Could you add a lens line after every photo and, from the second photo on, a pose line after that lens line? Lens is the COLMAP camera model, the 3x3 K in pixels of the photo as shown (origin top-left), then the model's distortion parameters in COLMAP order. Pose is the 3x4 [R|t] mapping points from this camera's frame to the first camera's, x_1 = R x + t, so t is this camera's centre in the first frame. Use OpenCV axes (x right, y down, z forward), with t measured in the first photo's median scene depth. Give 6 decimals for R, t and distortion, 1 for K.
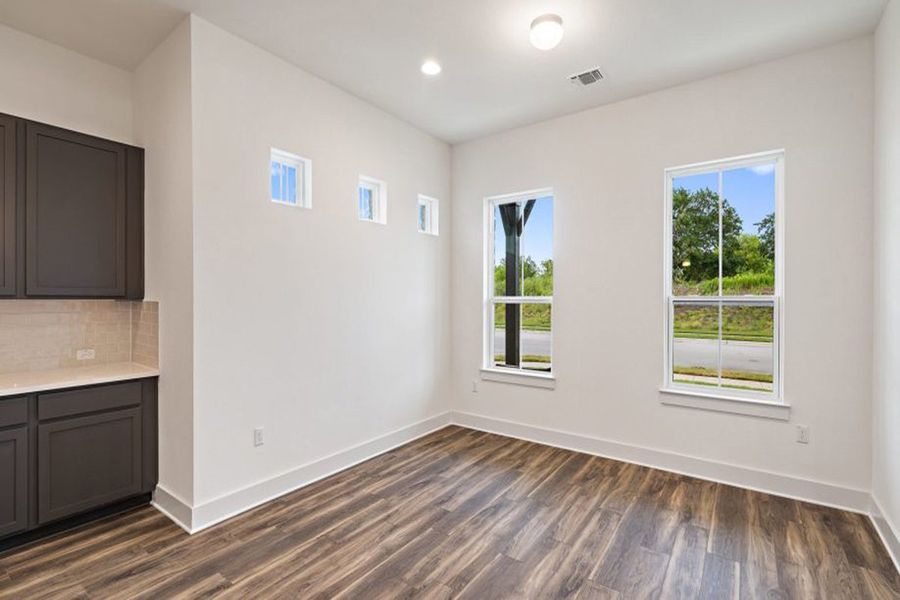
lens RADIAL K [[410.6, 0, 457.4], [0, 410.6, 298.5], [0, 0, 1]] dist [-0.008095, 0.002297]
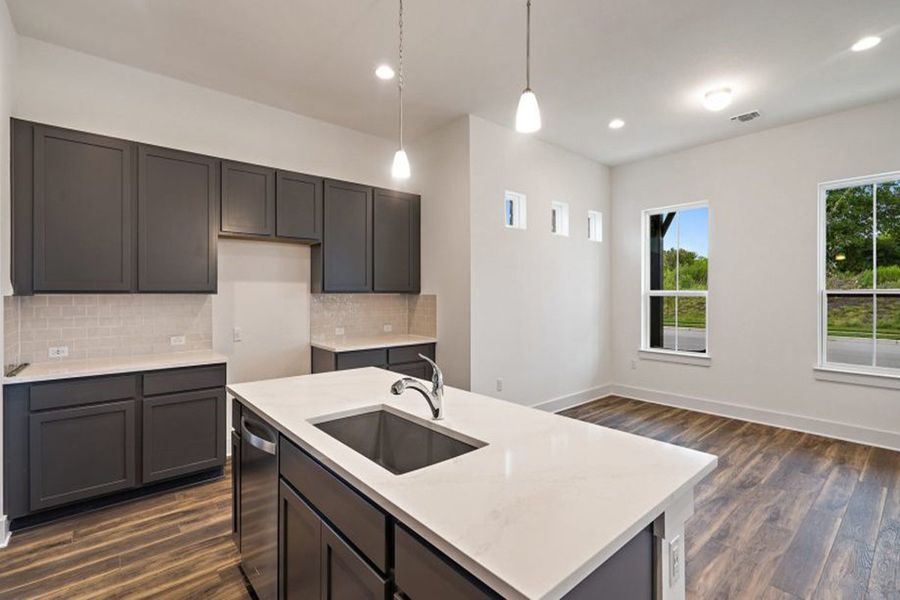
lens RADIAL K [[410.6, 0, 455.0], [0, 410.6, 293.6], [0, 0, 1]] dist [-0.008095, 0.002297]
pose [[0.969428, -0.002527, -0.245364, -0.249921], [0.002860, 0.999995, 0.001000, 0.001799], [0.245361, -0.001671, 0.969430, -0.452837]]
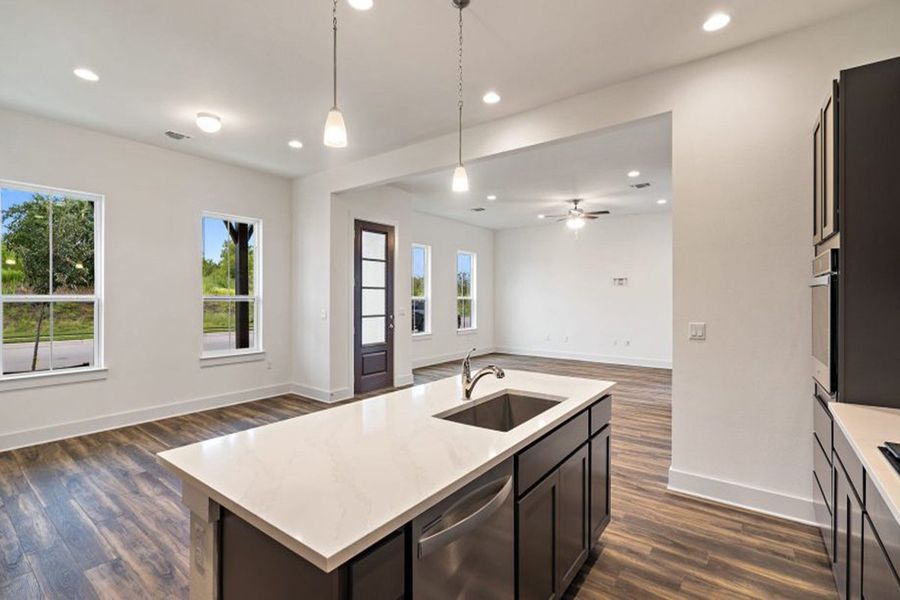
lens RADIAL K [[410.6, 0, 445.6], [0, 410.6, 300.3], [0, 0, 1]] dist [-0.008095, 0.002297]
pose [[0.042310, -0.009200, 0.999062, -1.044920], [-0.001676, 0.999956, 0.009279, -0.004369], [-0.999103, -0.002067, 0.042292, 0.046045]]
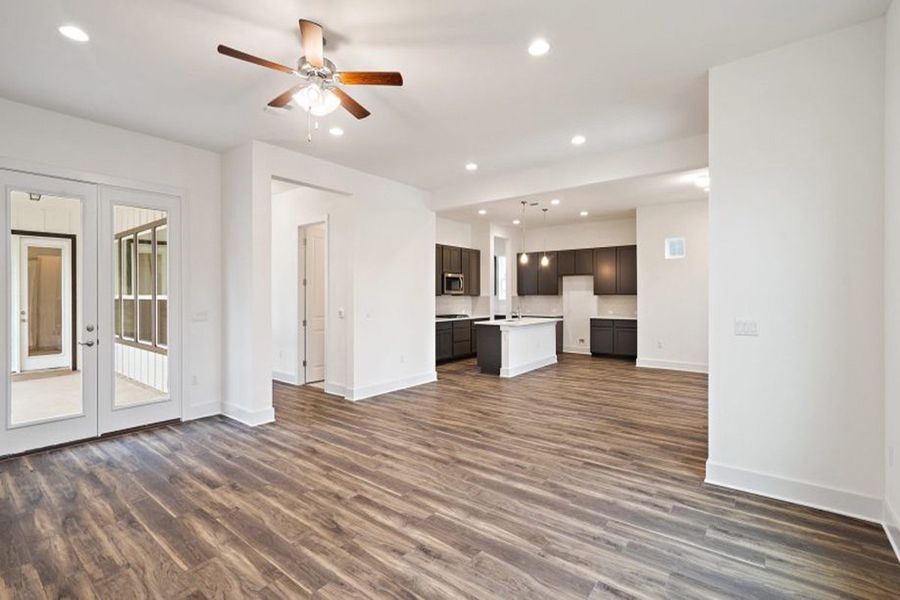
lens RADIAL K [[410.6, 0, 445.9], [0, 410.6, 293.9], [0, 0, 1]] dist [-0.008095, 0.002297]
pose [[-0.058395, -0.002953, -0.998289, 2.163596], [0.002057, 0.999993, -0.003078, -0.001239], [0.998291, -0.002233, -0.058389, -0.269562]]
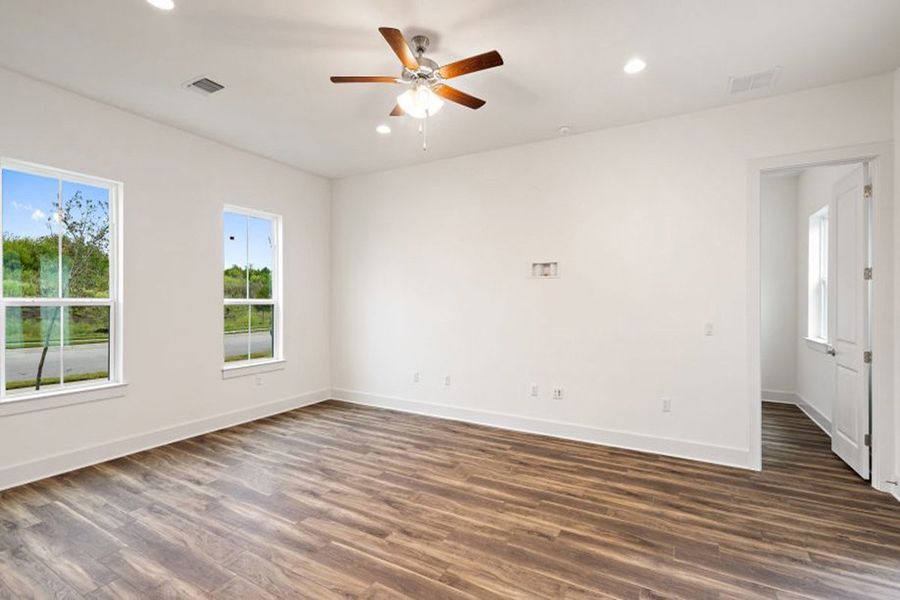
lens RADIAL K [[410.6, 0, 446.0], [0, 410.6, 302.1], [0, 0, 1]] dist [-0.008095, 0.002297]
pose [[-0.093889, -0.003655, 0.995576, 0.440700], [-0.003452, 0.999988, 0.003346, -0.000648], [-0.995577, -0.003122, -0.093900, -0.569035]]
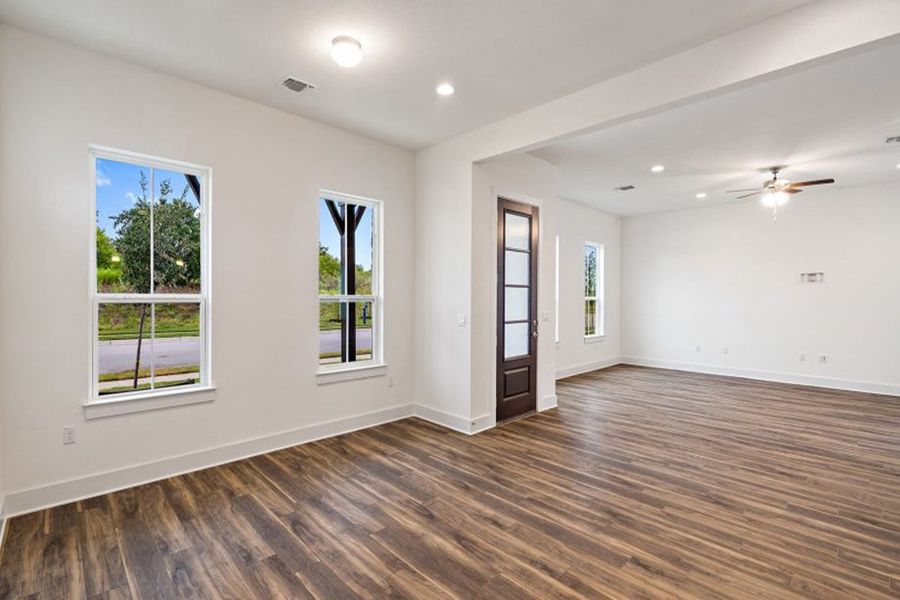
lens RADIAL K [[410.6, 0, 444.4], [0, 410.6, 304.8], [0, 0, 1]] dist [-0.008095, 0.002297]
pose [[0.192203, -0.020486, 0.981141, -0.661325], [-0.003144, 0.999764, 0.021490, -0.006648], [-0.981350, -0.007215, 0.192093, 0.441384]]
